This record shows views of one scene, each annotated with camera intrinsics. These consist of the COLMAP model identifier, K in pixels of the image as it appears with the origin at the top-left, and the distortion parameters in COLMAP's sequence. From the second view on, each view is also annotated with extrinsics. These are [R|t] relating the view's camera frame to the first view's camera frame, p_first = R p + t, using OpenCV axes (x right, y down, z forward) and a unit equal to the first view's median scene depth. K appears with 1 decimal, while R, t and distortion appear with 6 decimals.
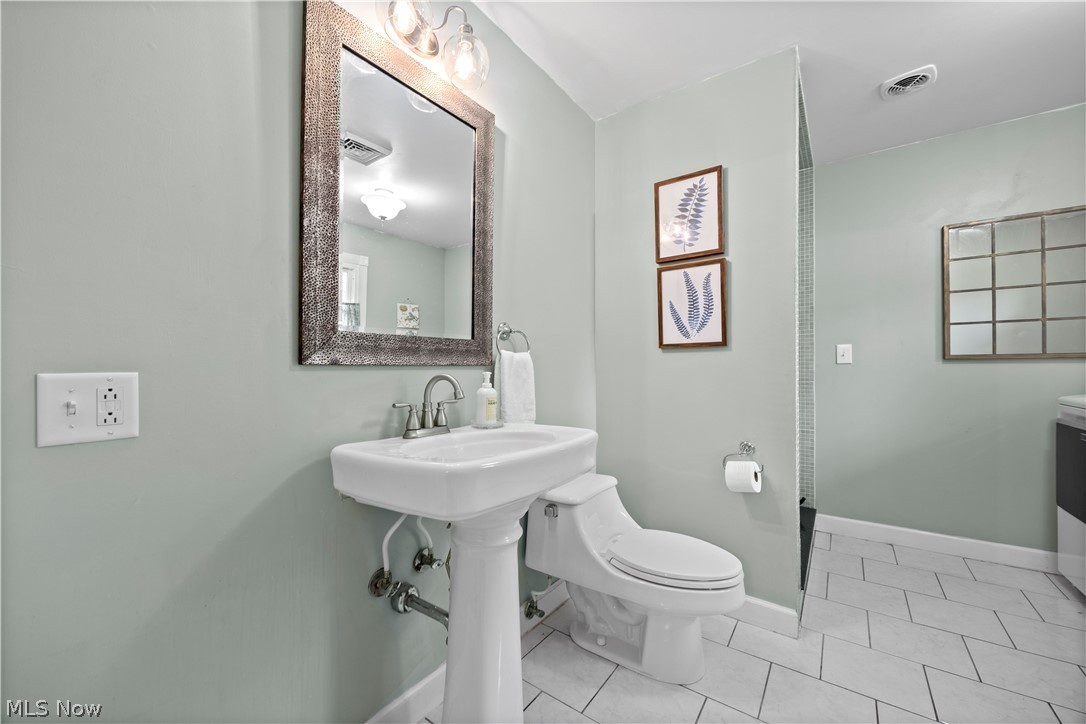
lens RADIAL K [[416.2, 0, 546.5], [0, 416.2, 362.5], [0, 0, 1]] dist [-0.000845, -0.000349]
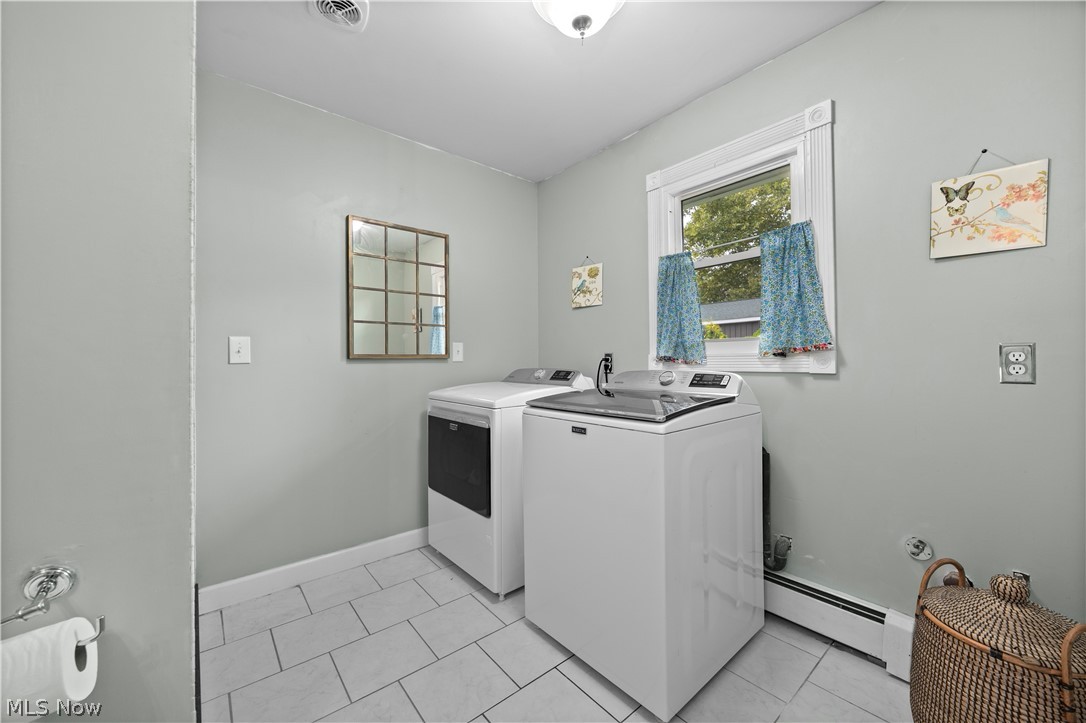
lens RADIAL K [[416.2, 0, 546.5], [0, 416.2, 362.0], [0, 0, 1]] dist [-0.000845, -0.000349]
pose [[0.247409, -0.000963, 0.968911, 0.172649], [-0.007642, 0.999966, 0.002946, -0.006918], [-0.968881, -0.008133, 0.247393, 0.356012]]
